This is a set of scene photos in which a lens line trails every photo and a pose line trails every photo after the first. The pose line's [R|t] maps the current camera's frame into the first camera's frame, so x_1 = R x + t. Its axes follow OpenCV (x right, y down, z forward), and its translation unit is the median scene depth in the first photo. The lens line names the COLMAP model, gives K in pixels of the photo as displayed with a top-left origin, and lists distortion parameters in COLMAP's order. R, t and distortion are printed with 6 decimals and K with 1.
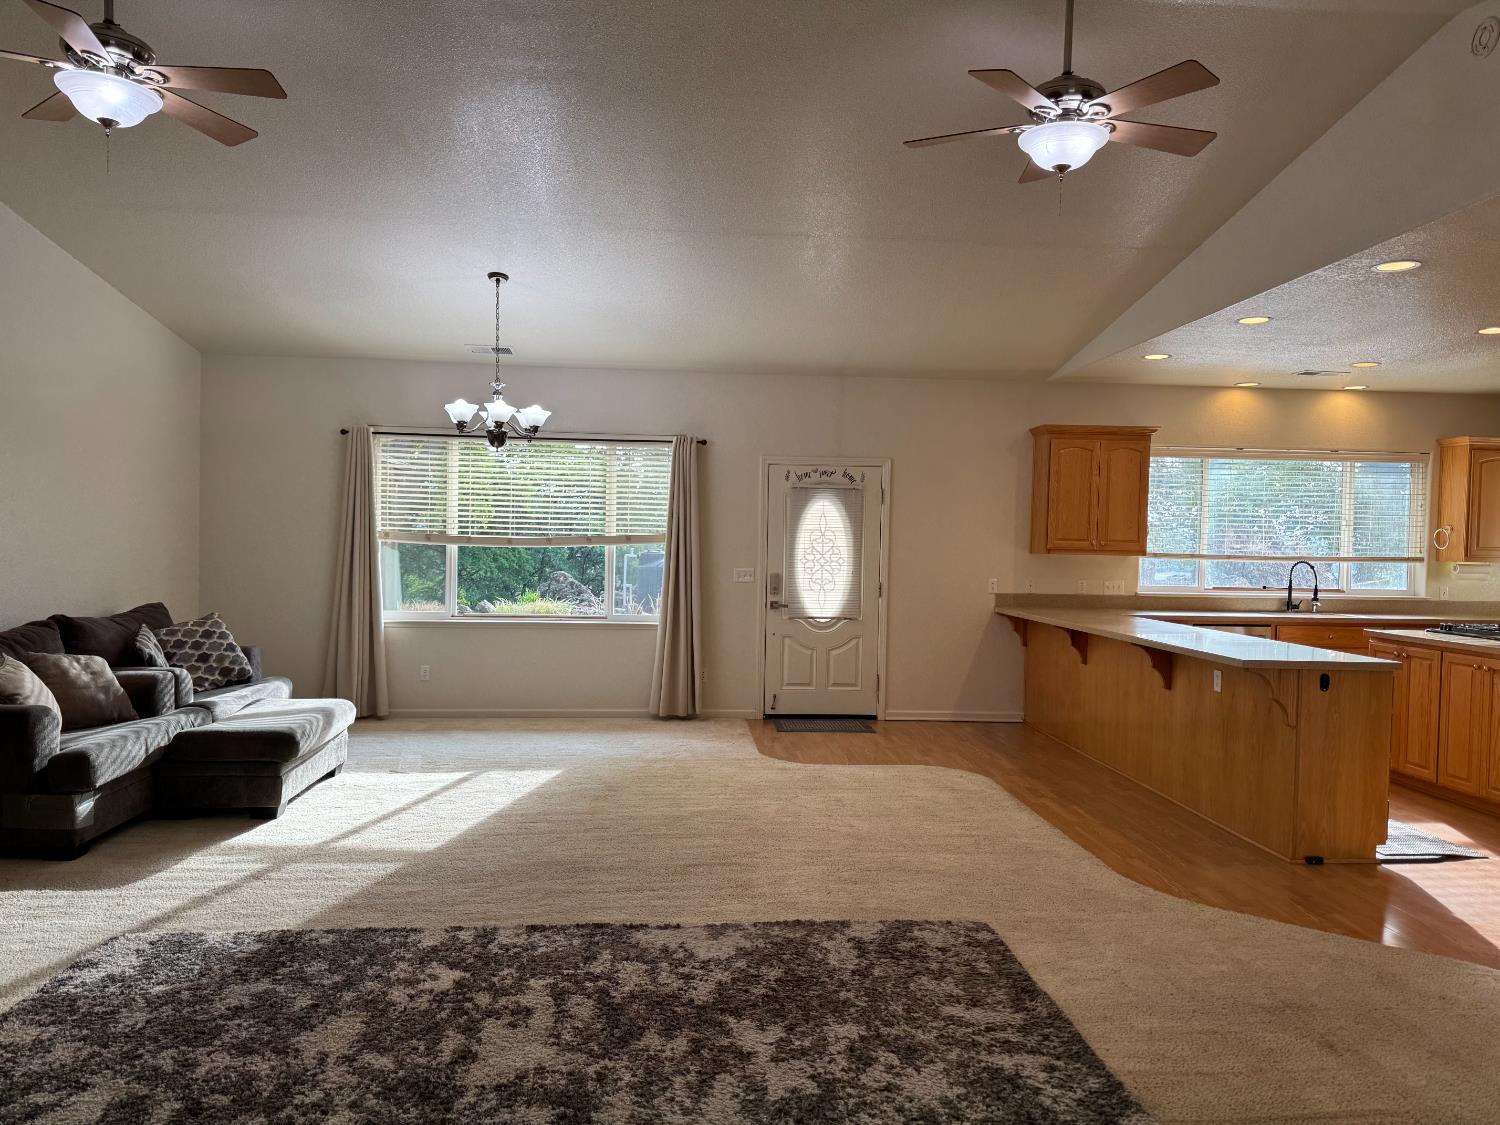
lens RADIAL K [[1052.7, 0, 752.8], [0, 1052.7, 564.8], [0, 0, 1]] dist [0.079522, -0.095241]
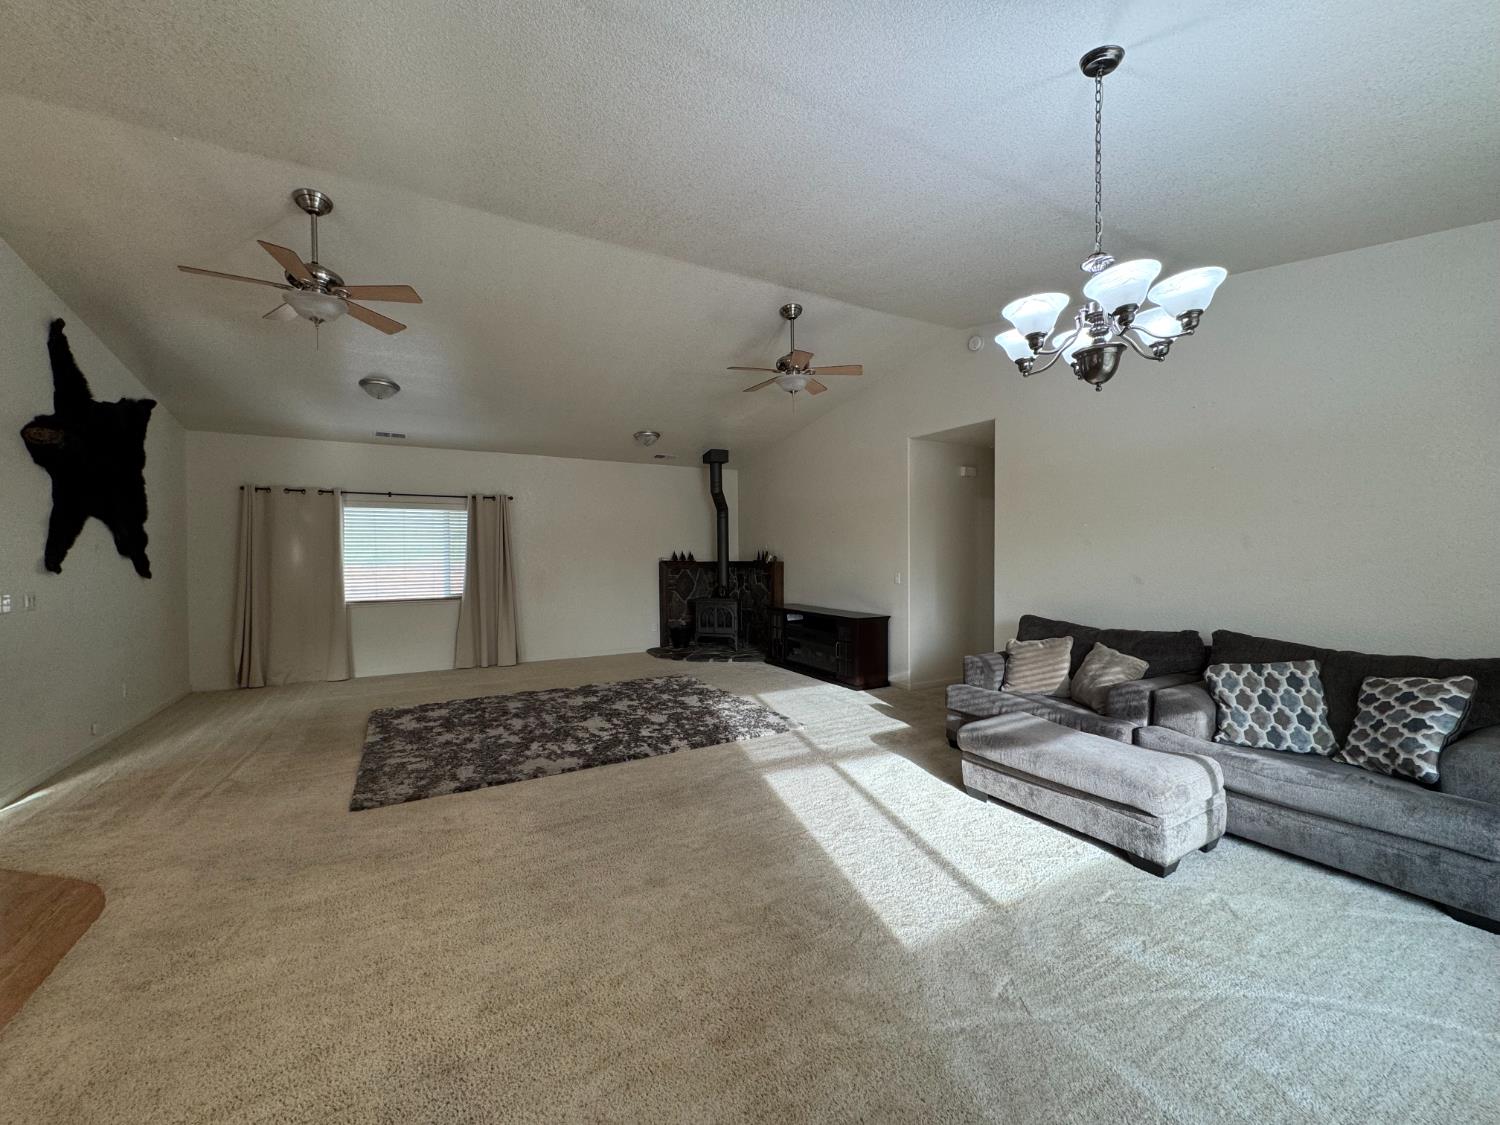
lens RADIAL K [[591.2, 0, 750.0], [0, 591.2, 562.5], [0, 0, 1]] dist [-0.001157, -0.000034]
pose [[-0.905389, -0.009457, -0.424478, 0.048556], [-0.022093, 0.999447, 0.024857, -0.028688], [0.424008, 0.031884, -0.905097, 1.405654]]
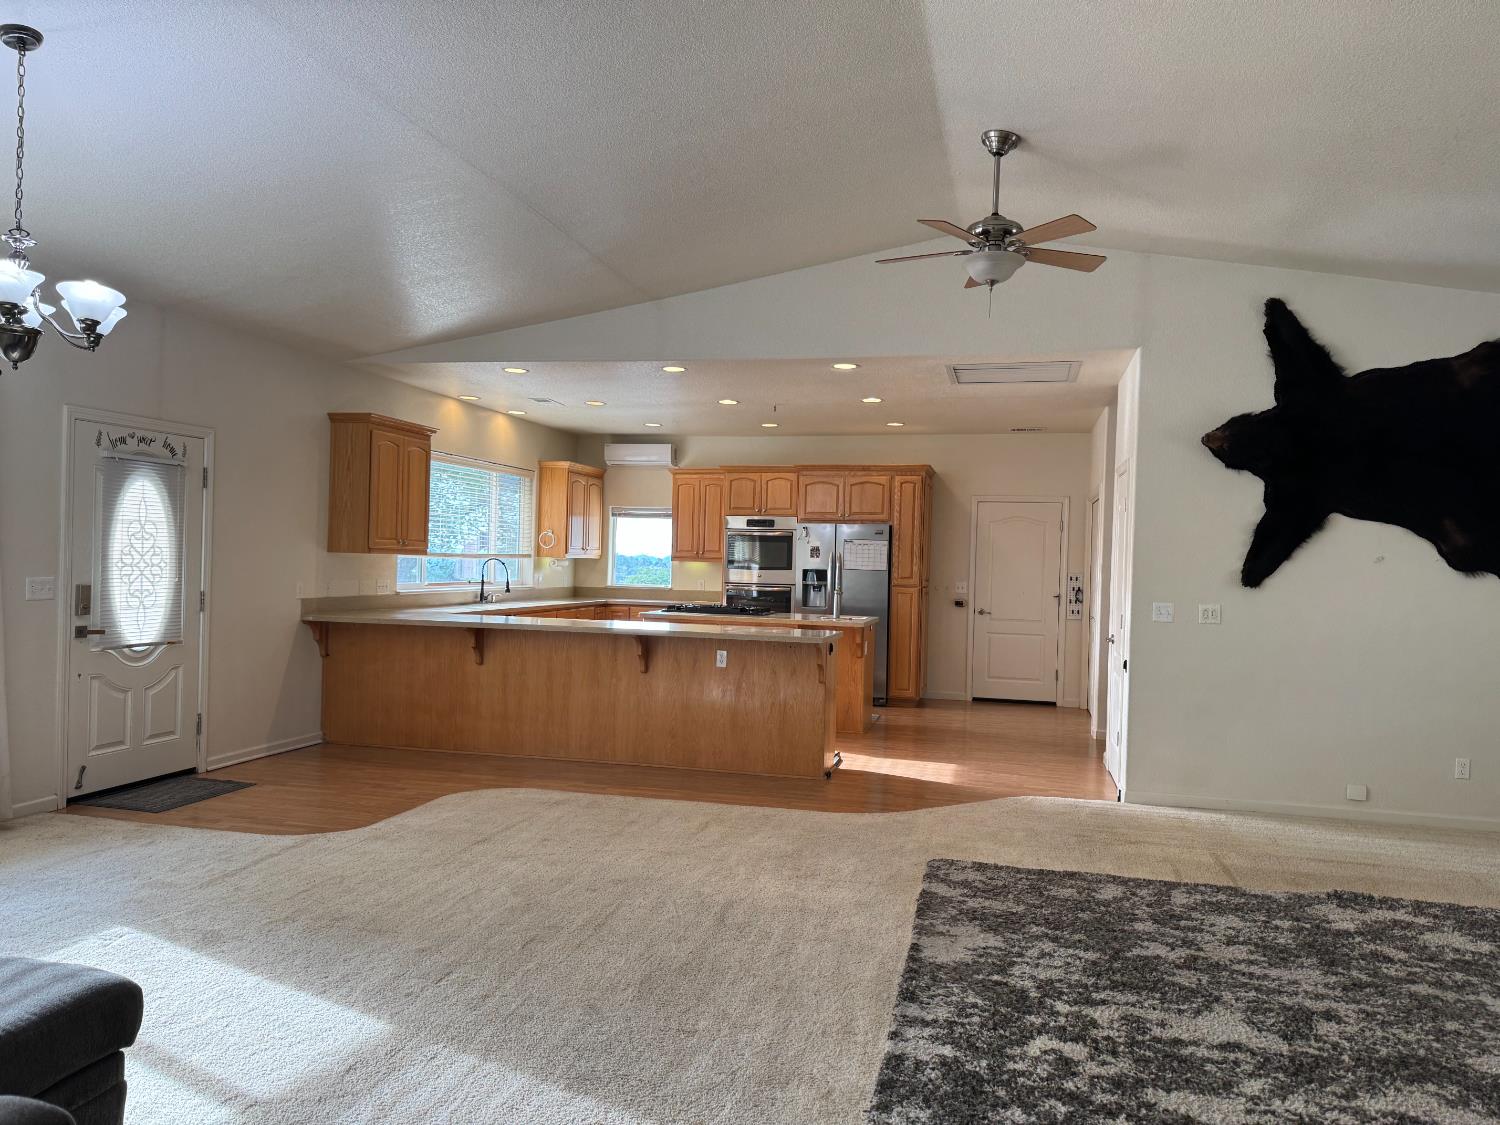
lens RADIAL K [[1055.9, 0, 757.5], [0, 1055.9, 570.6], [0, 0, 1]] dist [0.077042, -0.093782]
pose [[0.308198, -0.019868, 0.951115, -0.738820], [-0.000788, 0.999776, 0.021140, -0.022615], [-0.951322, -0.007264, 0.308113, 0.579594]]
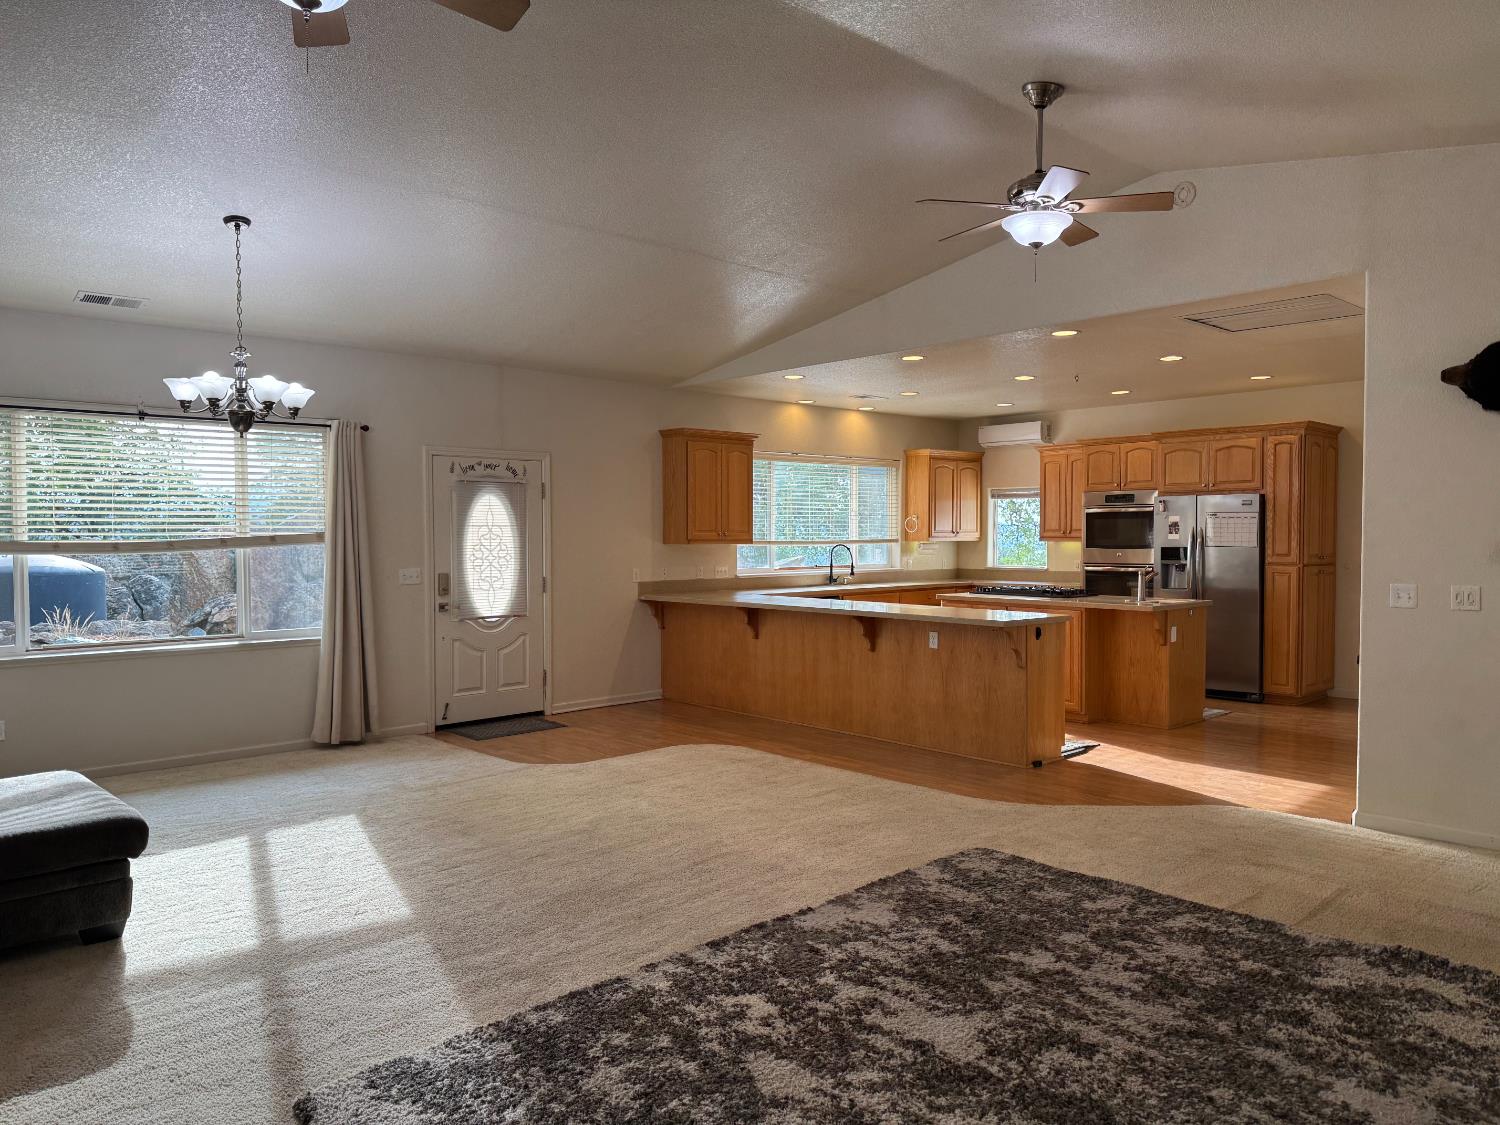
lens RADIAL K [[1052.7, 0, 752.8], [0, 1052.7, 564.8], [0, 0, 1]] dist [0.079522, -0.095241]
pose [[0.778310, -0.040655, 0.626563, -0.529987], [0.031408, 0.999173, 0.025817, -0.022068], [-0.627095, -0.000414, 0.778943, 0.147283]]
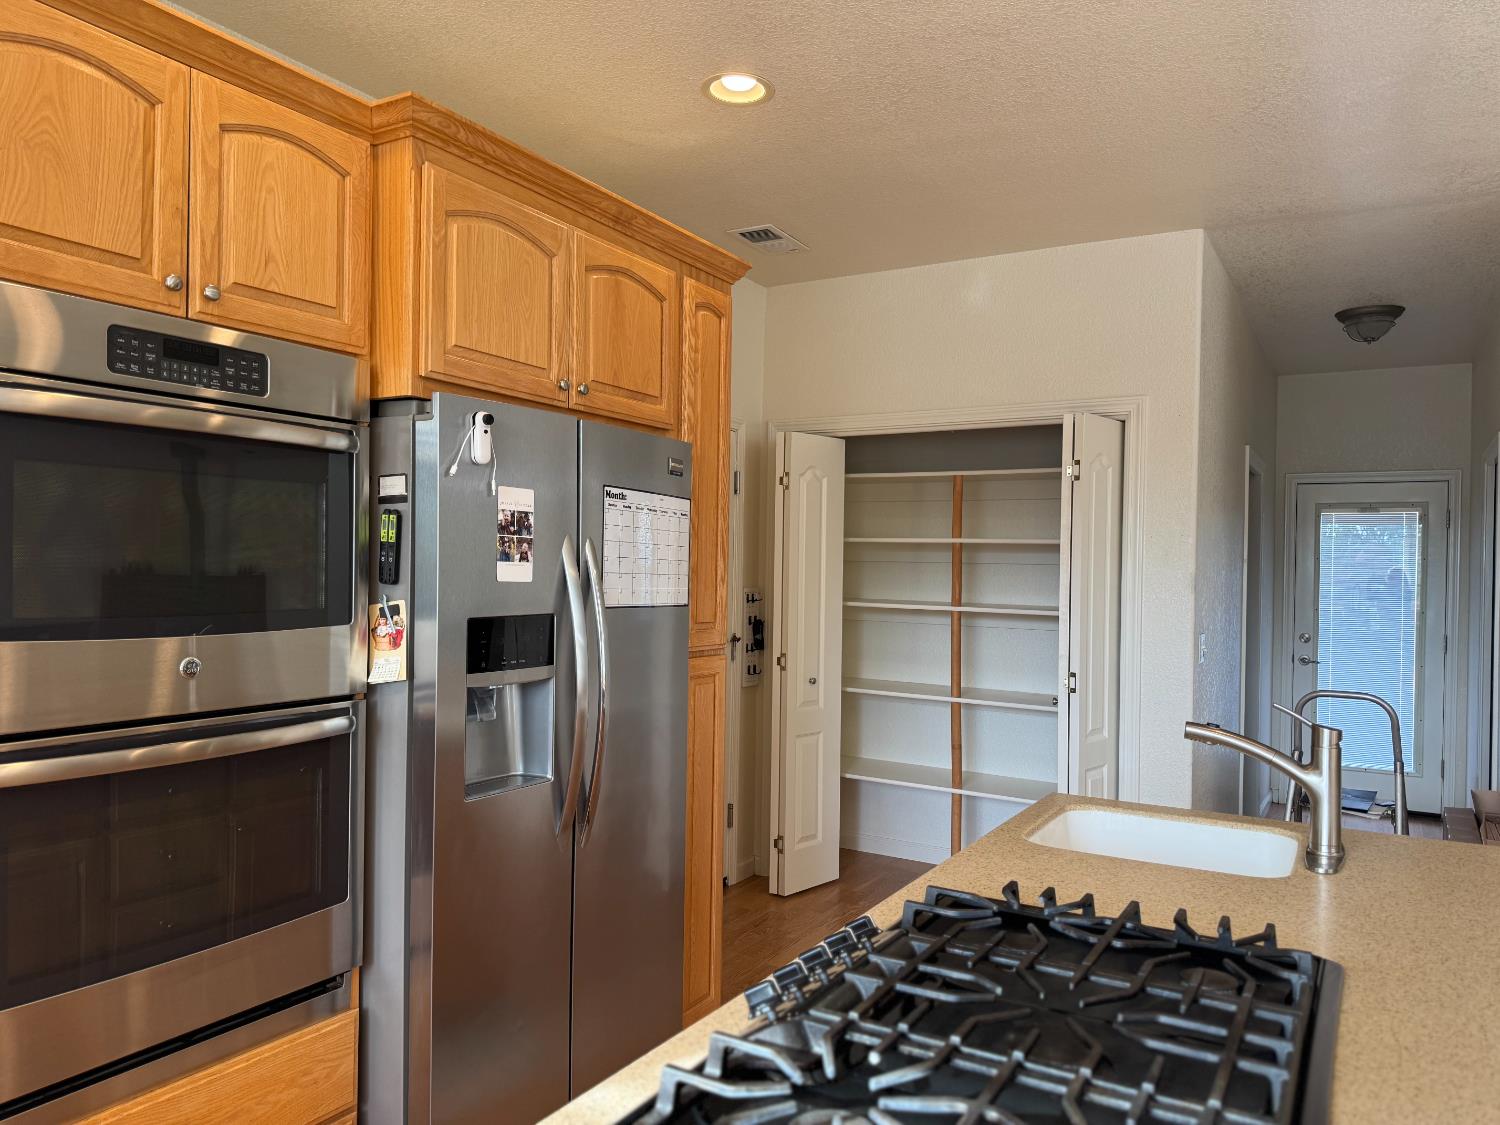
lens RADIAL K [[1052.7, 0, 752.8], [0, 1052.7, 564.8], [0, 0, 1]] dist [0.079522, -0.095241]
pose [[-0.815956, -0.028939, 0.577389, 0.767870], [-0.018238, 0.999538, 0.024323, -0.016511], [-0.577826, 0.009316, -0.816107, 1.346207]]
